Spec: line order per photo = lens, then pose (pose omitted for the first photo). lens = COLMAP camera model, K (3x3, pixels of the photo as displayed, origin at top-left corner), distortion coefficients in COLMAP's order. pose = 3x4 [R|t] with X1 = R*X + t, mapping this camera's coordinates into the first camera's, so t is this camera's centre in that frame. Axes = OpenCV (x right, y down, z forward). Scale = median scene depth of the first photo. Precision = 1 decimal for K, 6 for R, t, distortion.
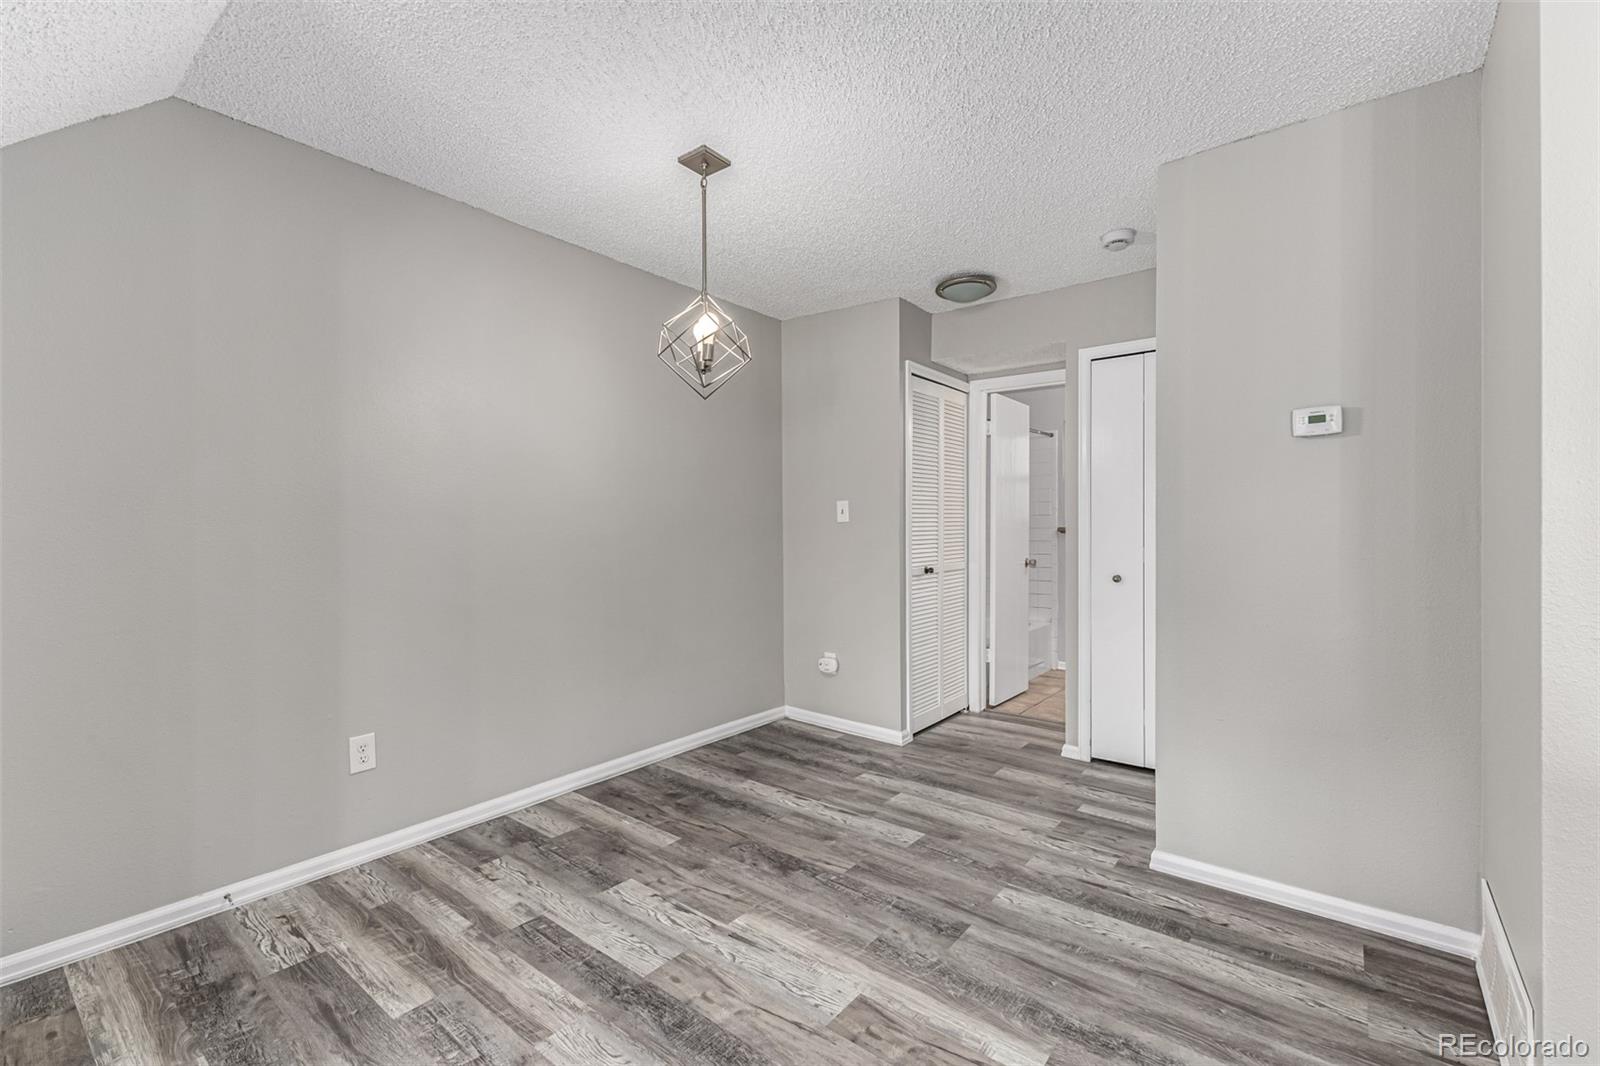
lens RADIAL K [[694.0, 0, 803.9], [0, 694.0, 532.8], [0, 0, 1]] dist [0.002042, 0.000161]
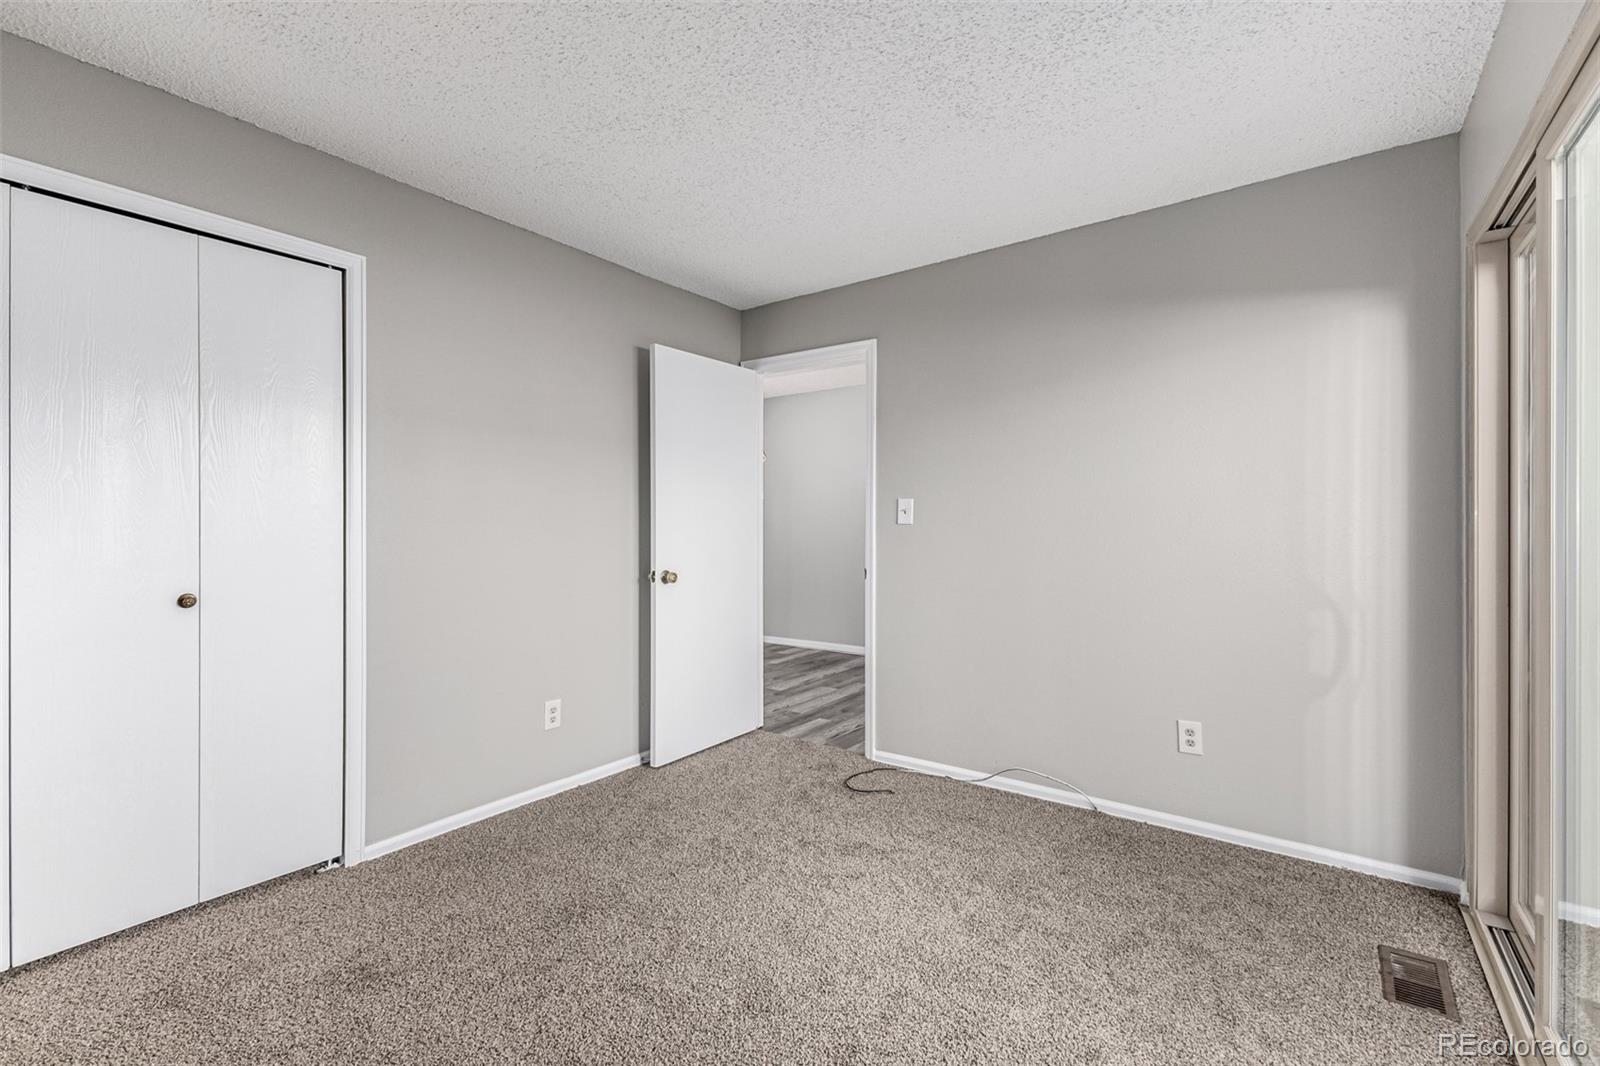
lens RADIAL K [[694.0, 0, 801.1], [0, 694.0, 531.7], [0, 0, 1]] dist [0.002042, 0.000161]
pose [[0.027909, 0.004812, -0.999599, 1.958216], [-0.006038, 0.999971, 0.004646, -0.005522], [0.999592, 0.005906, 0.027937, 0.959729]]
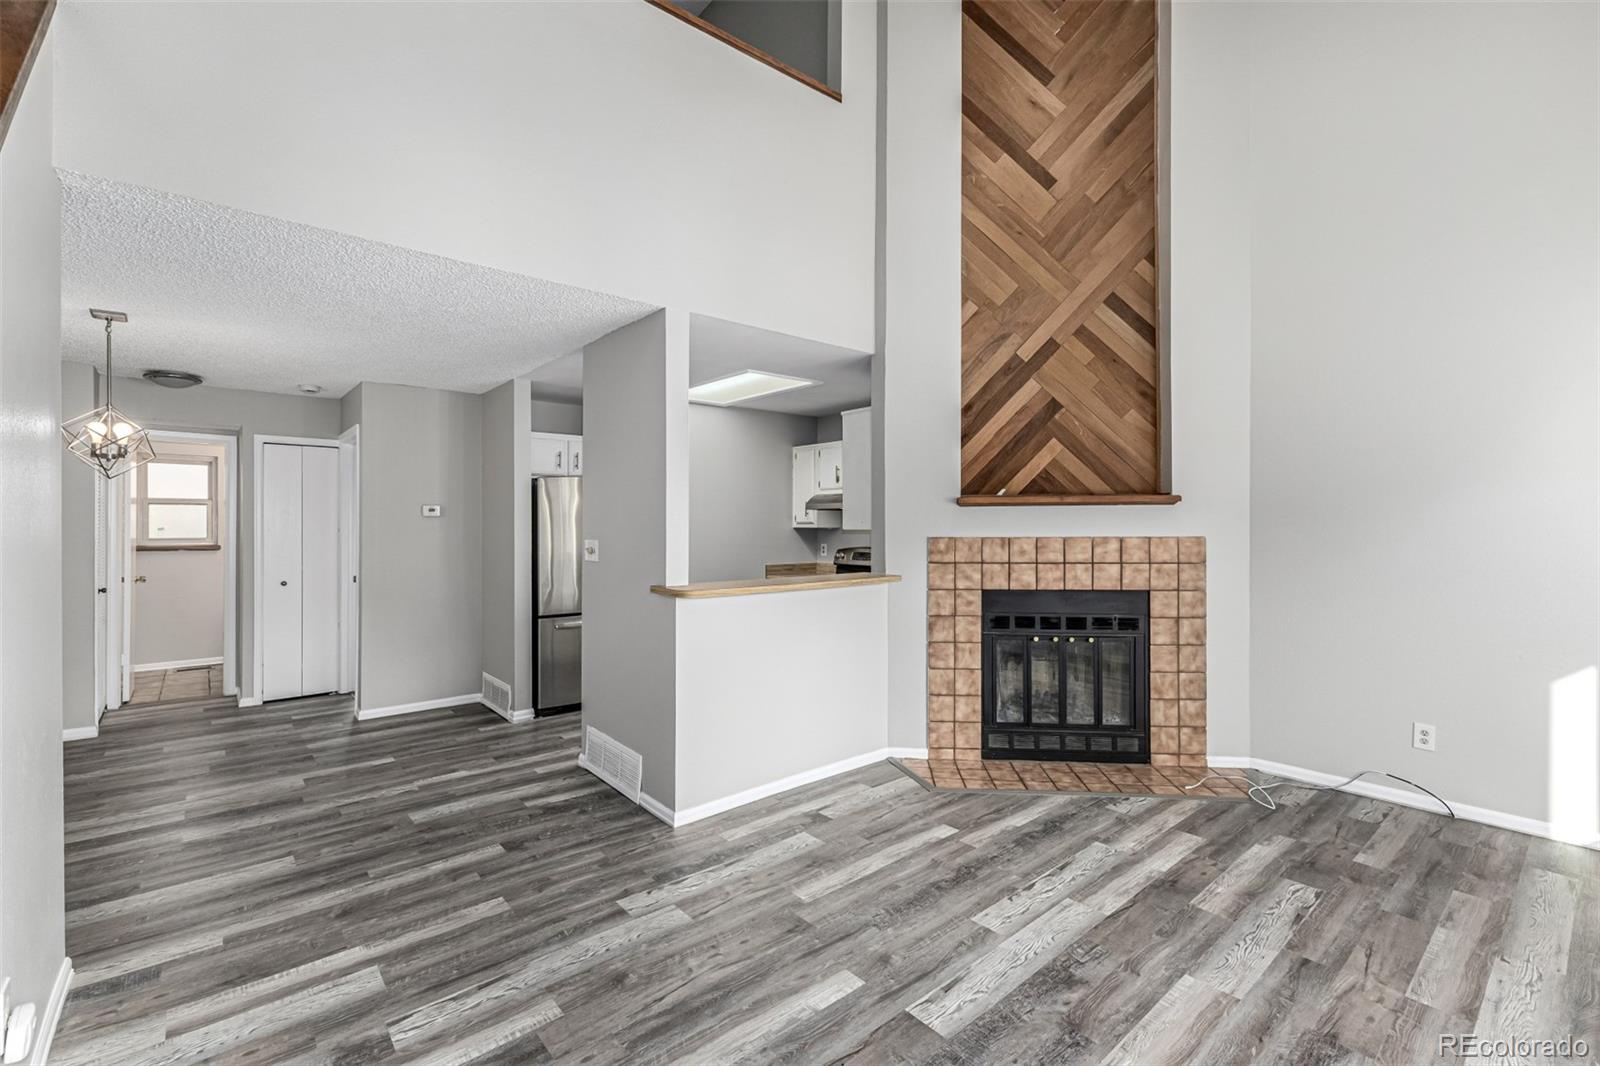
lens RADIAL K [[694.0, 0, 800.4], [0, 694.0, 528.6], [0, 0, 1]] dist [0.002042, 0.000161]
pose [[0.205685, -0.003672, 0.978611, -1.055123], [0.003630, 0.999989, 0.002989, -0.074106], [-0.978612, 0.002938, 0.205696, -0.596591]]
